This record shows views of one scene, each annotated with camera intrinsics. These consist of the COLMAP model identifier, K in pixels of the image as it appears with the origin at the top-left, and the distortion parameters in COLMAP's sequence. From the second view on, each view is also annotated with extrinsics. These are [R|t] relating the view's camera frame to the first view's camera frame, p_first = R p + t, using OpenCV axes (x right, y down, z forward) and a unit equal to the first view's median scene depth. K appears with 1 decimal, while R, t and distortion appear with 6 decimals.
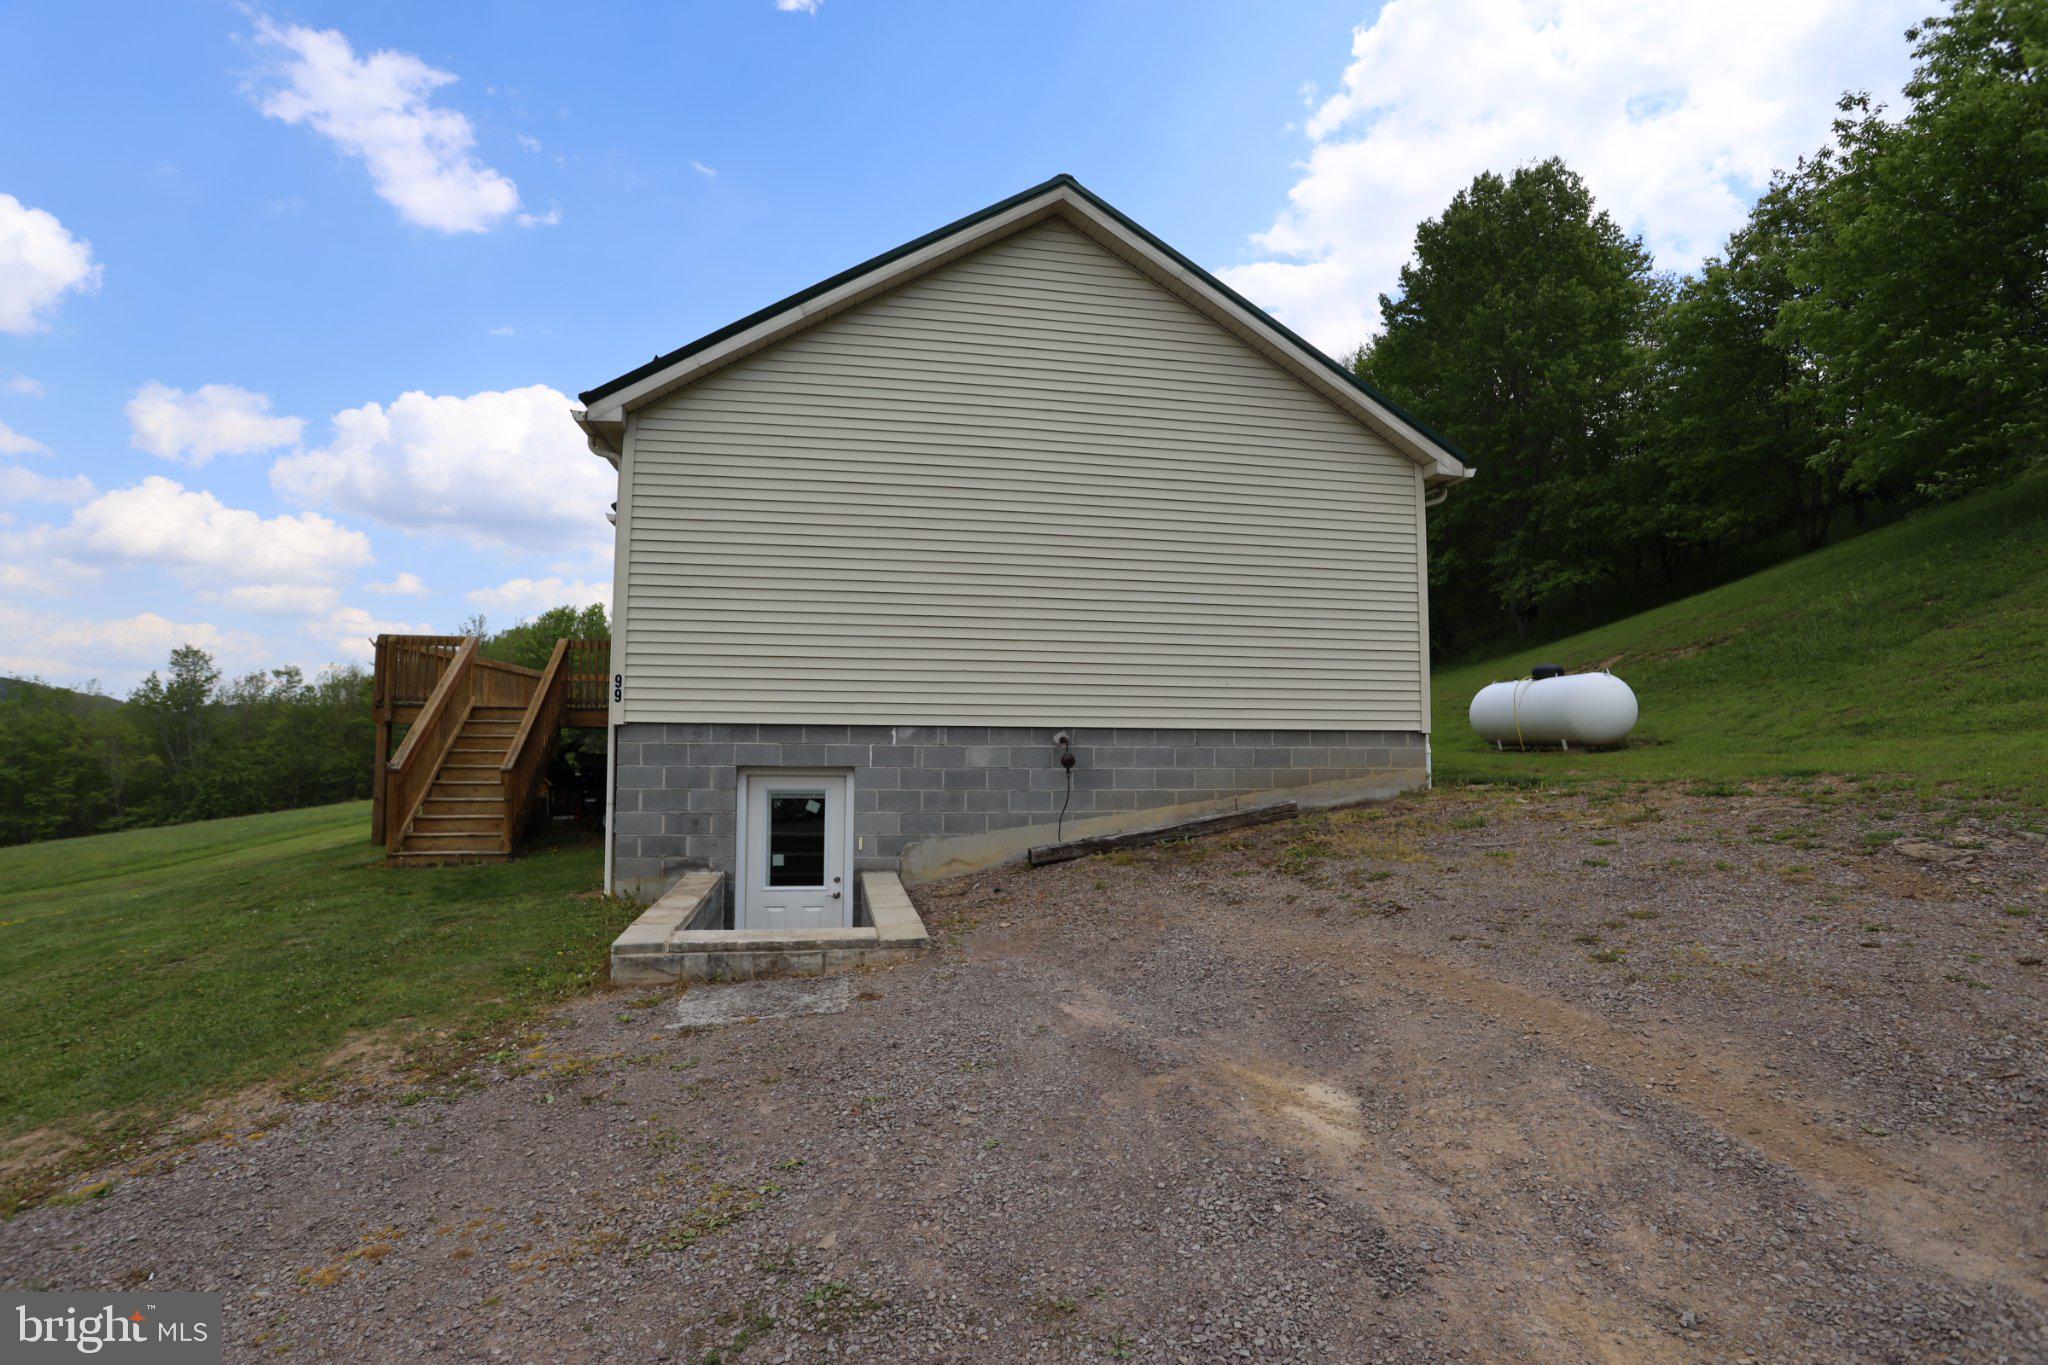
lens RADIAL K [[1023.3, 0, 1016.5], [0, 1023.3, 646.7], [0, 0, 1]] dist [-0.059392, 0.036705]
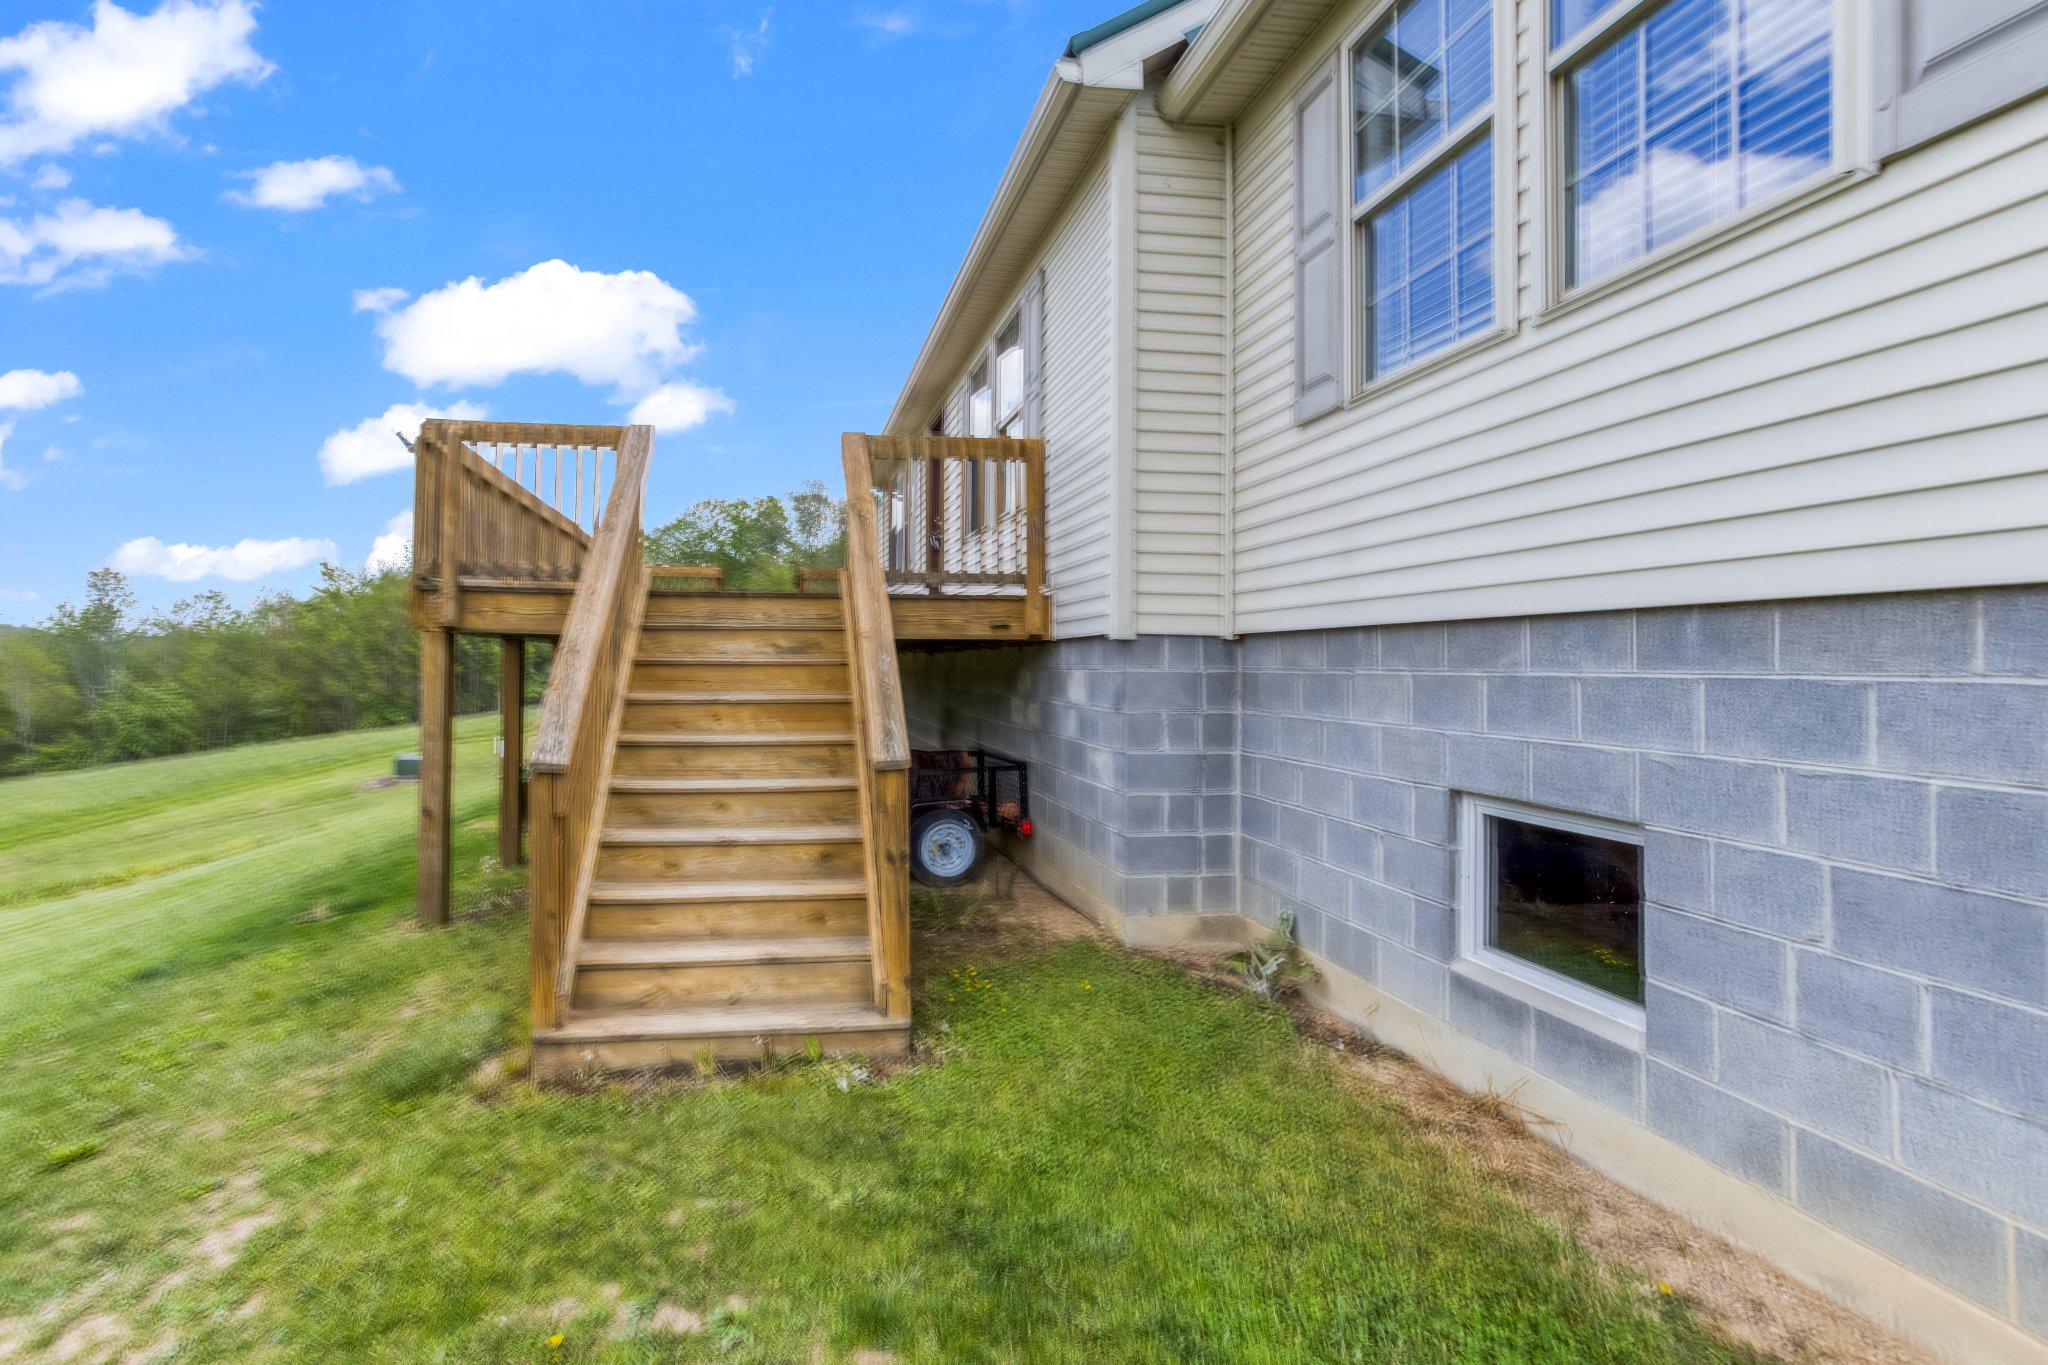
lens RADIAL K [[1033.8, 0, 918.3], [0, 1033.8, 638.9], [0, 0, 1]] dist [-0.000764, 0.000526]
pose [[0.999461, 0.006326, -0.032208, -0.574741], [-0.004484, 0.998367, 0.056944, 0.074832], [0.032515, -0.056769, 0.997858, 0.798526]]
